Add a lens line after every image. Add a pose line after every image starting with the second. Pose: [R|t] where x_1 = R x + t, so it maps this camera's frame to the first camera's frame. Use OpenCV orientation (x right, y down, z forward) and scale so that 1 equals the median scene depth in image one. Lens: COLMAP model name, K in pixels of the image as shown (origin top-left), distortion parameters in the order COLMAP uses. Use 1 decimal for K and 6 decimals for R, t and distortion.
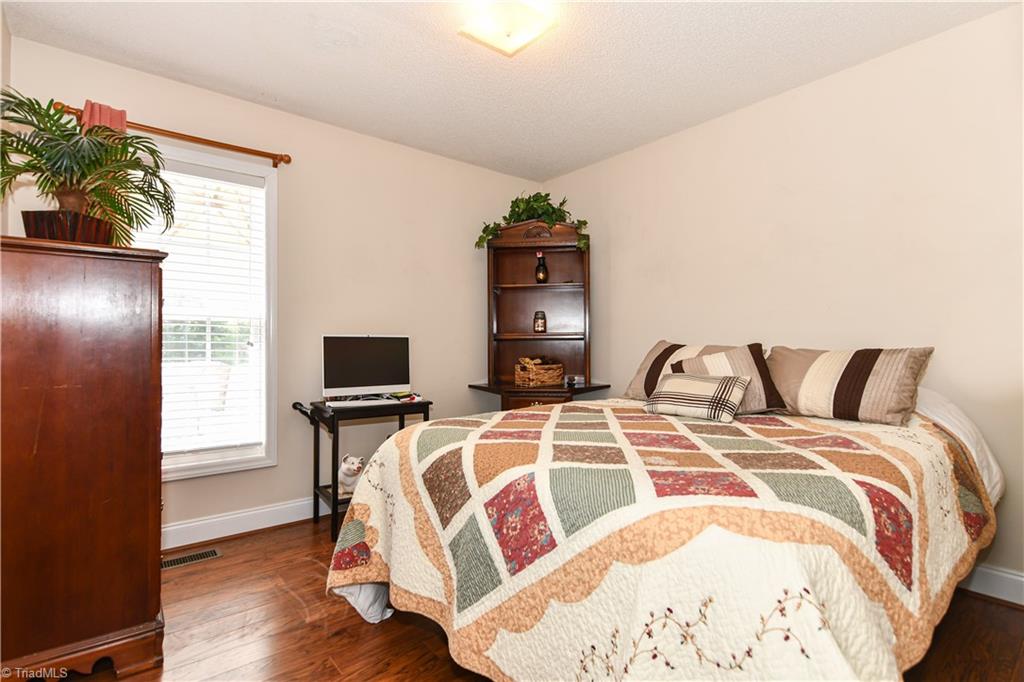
lens RADIAL K [[495.3, 0, 508.7], [0, 495.3, 346.0], [0, 0, 1]] dist [0.004095, -0.000699]
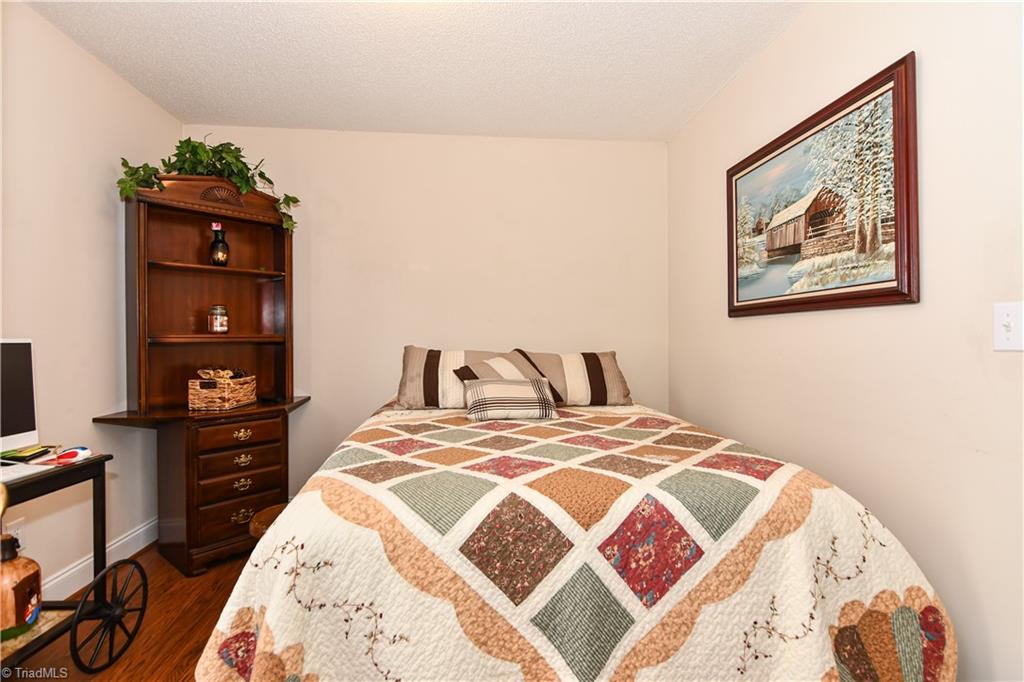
lens RADIAL K [[495.3, 0, 508.7], [0, 495.3, 346.0], [0, 0, 1]] dist [0.004095, -0.000699]
pose [[0.542475, -0.009453, 0.840019, -0.801941], [0.000819, 0.999942, 0.010724, -0.041888], [-0.840071, -0.005130, 0.542452, 0.611421]]
